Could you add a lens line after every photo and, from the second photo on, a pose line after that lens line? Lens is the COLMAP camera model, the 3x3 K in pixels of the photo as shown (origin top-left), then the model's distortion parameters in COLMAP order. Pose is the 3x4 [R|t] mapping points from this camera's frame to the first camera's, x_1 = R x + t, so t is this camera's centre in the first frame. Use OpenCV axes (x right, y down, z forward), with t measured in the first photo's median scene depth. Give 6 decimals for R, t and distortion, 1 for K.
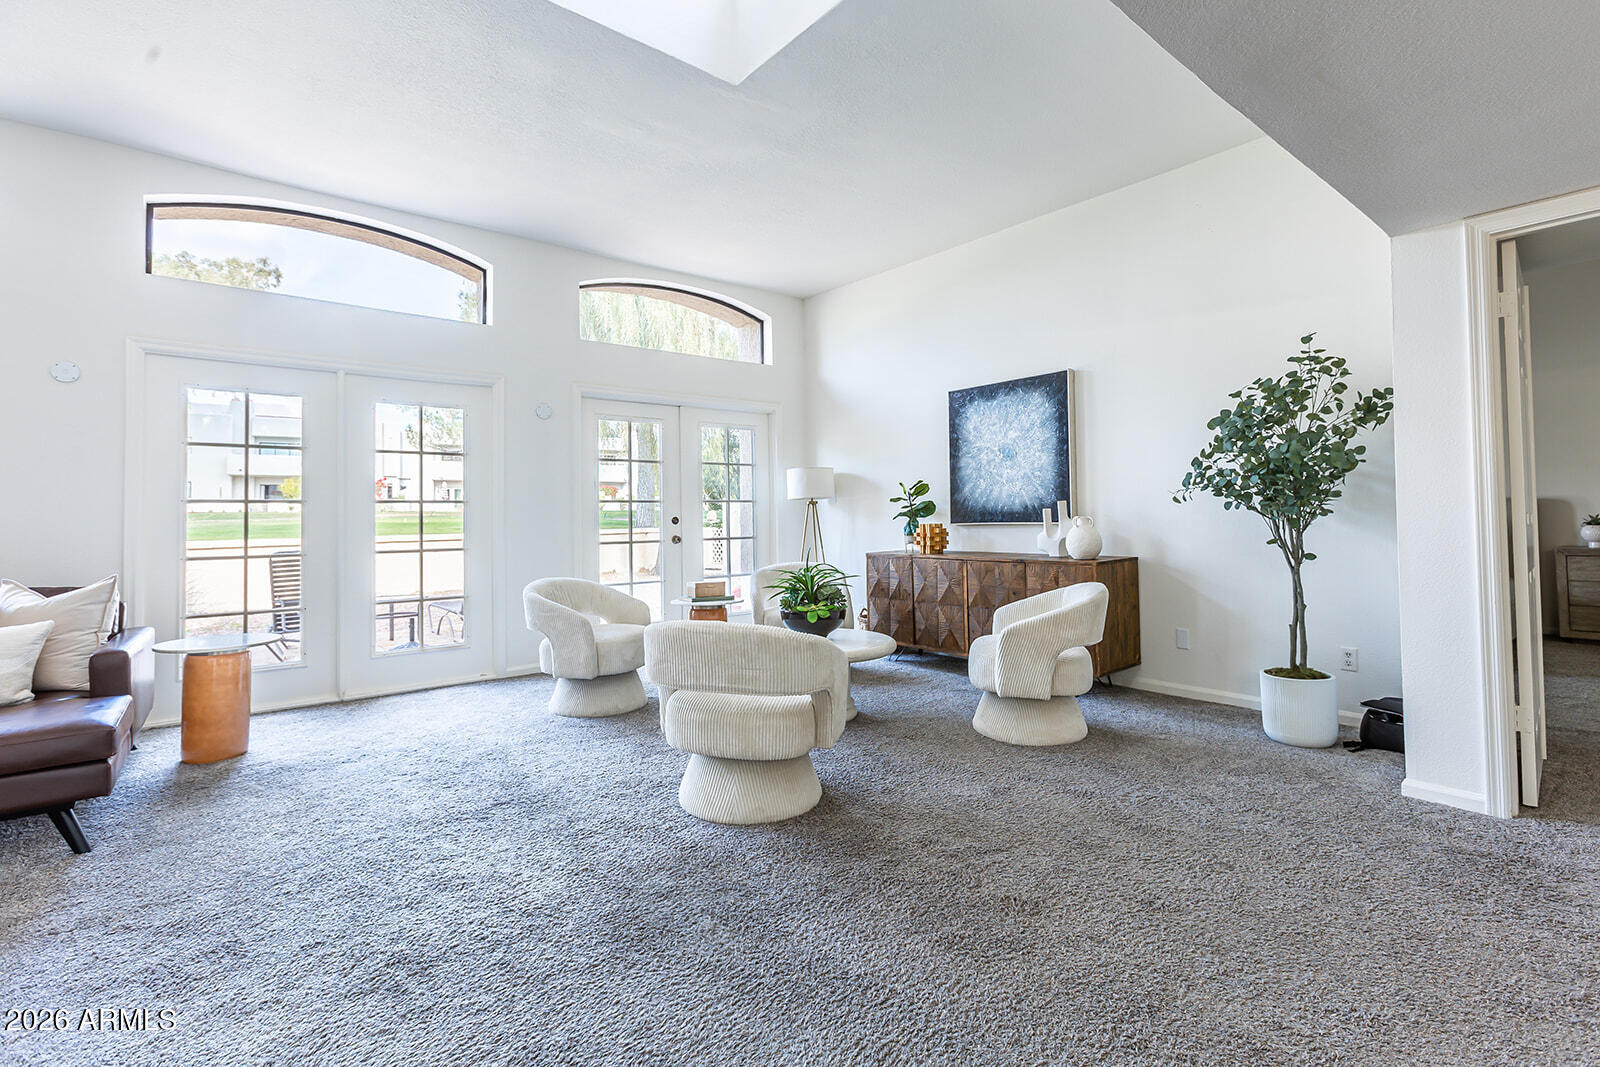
lens RADIAL K [[743.7, 0, 787.8], [0, 743.7, 496.1], [0, 0, 1]] dist [0.005965, 0.001881]
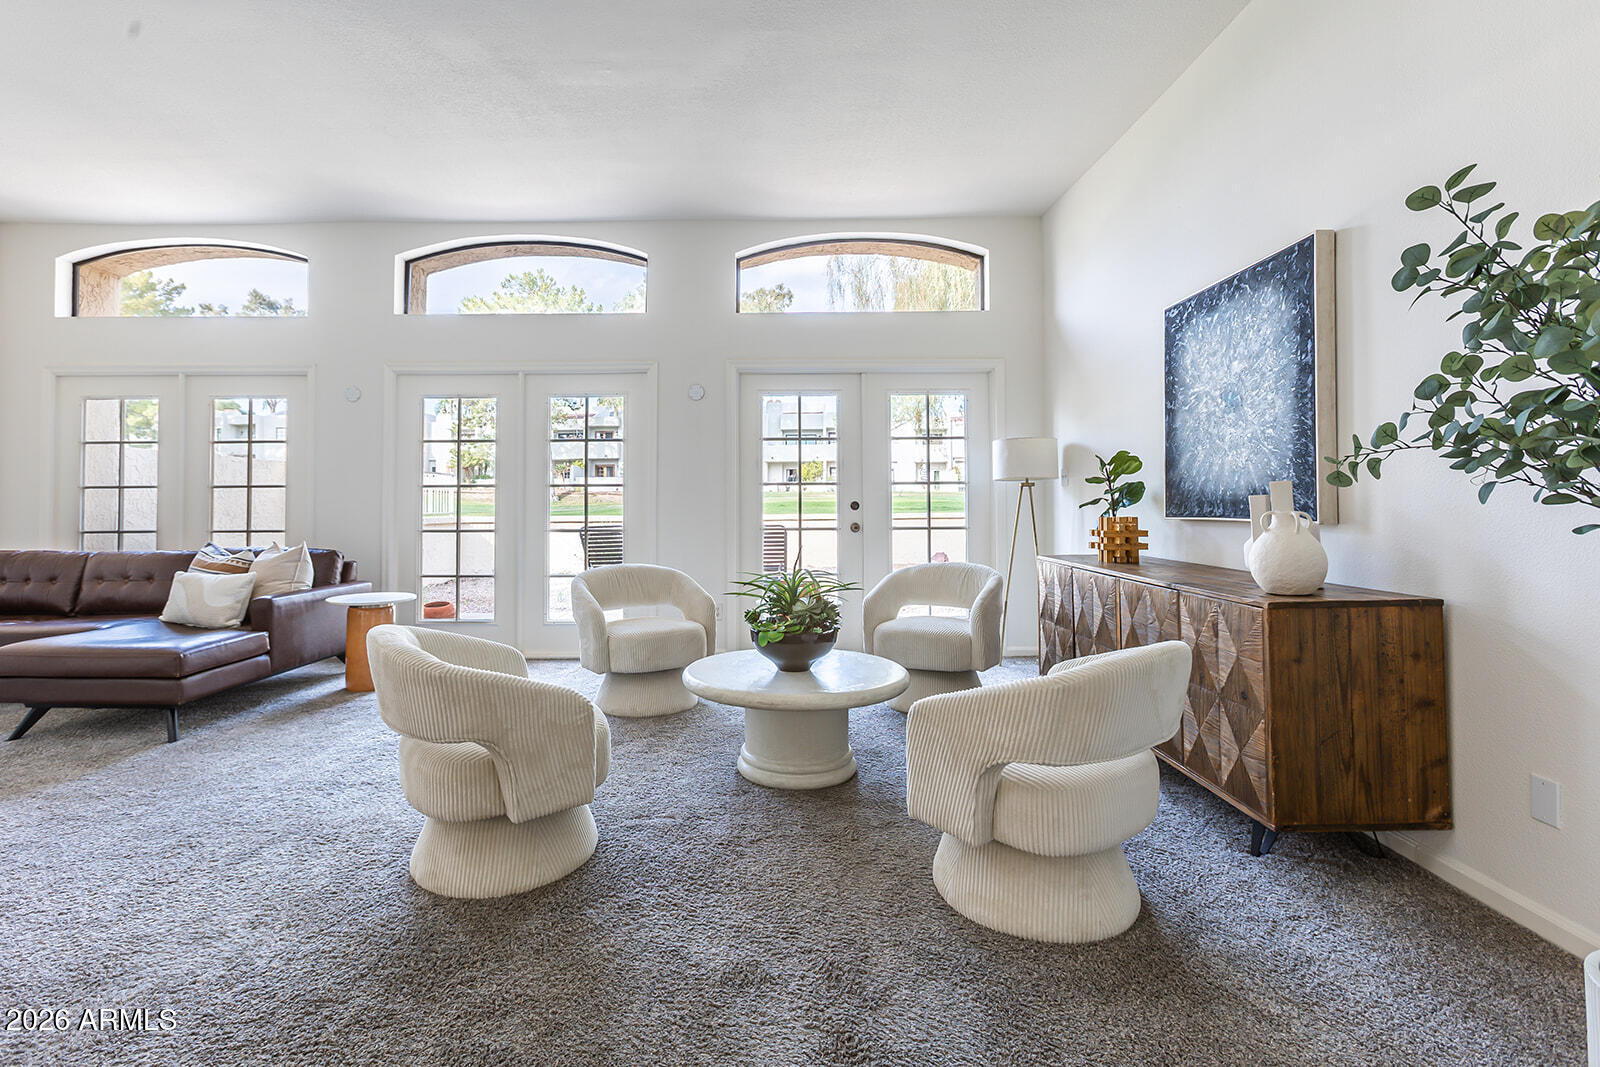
lens RADIAL K [[743.7, 0, 766.5], [0, 743.7, 480.3], [0, 0, 1]] dist [0.005965, 0.001881]
pose [[0.771927, -0.006678, -0.635676, 0.364616], [0.009890, 0.999950, 0.001505, 0.001099], [0.635634, -0.007448, 0.771955, 0.299282]]
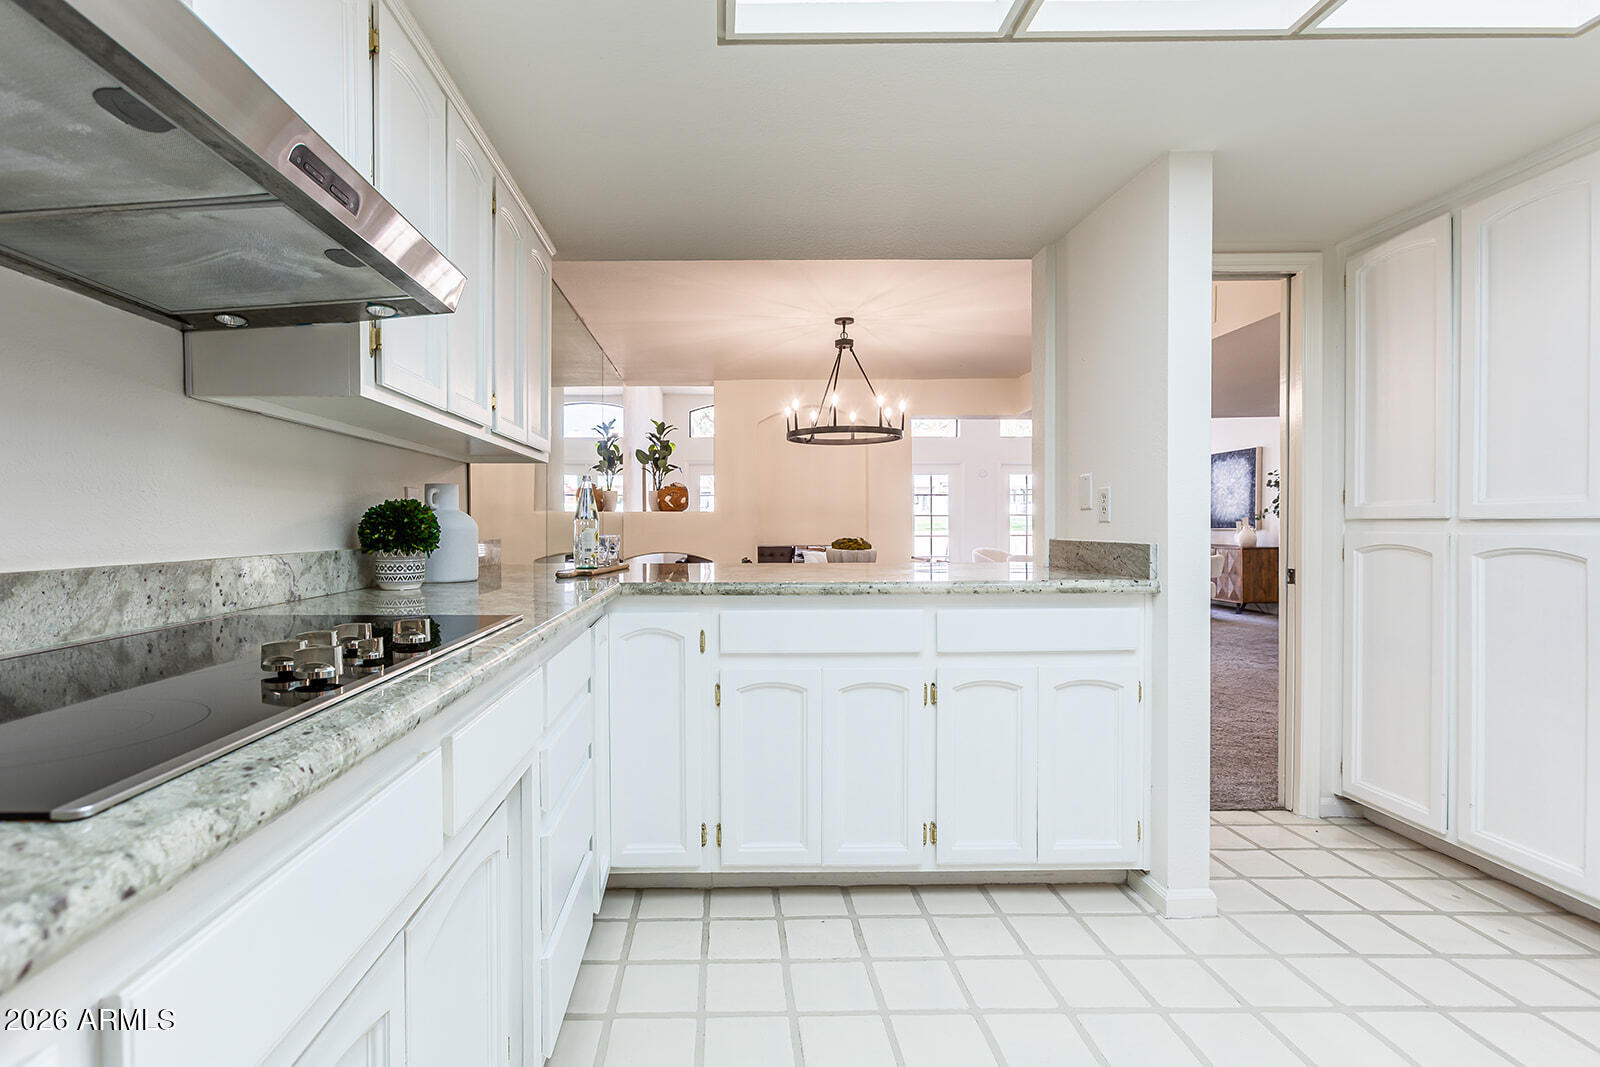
lens RADIAL K [[743.7, 0, 756.4], [0, 743.7, 530.8], [0, 0, 1]] dist [0.005965, 0.001881]
pose [[0.791536, 0.013958, -0.610963, 0.468395], [0.011968, 0.999193, 0.038332, -0.040958], [0.611005, -0.037653, 0.790731, -1.104274]]
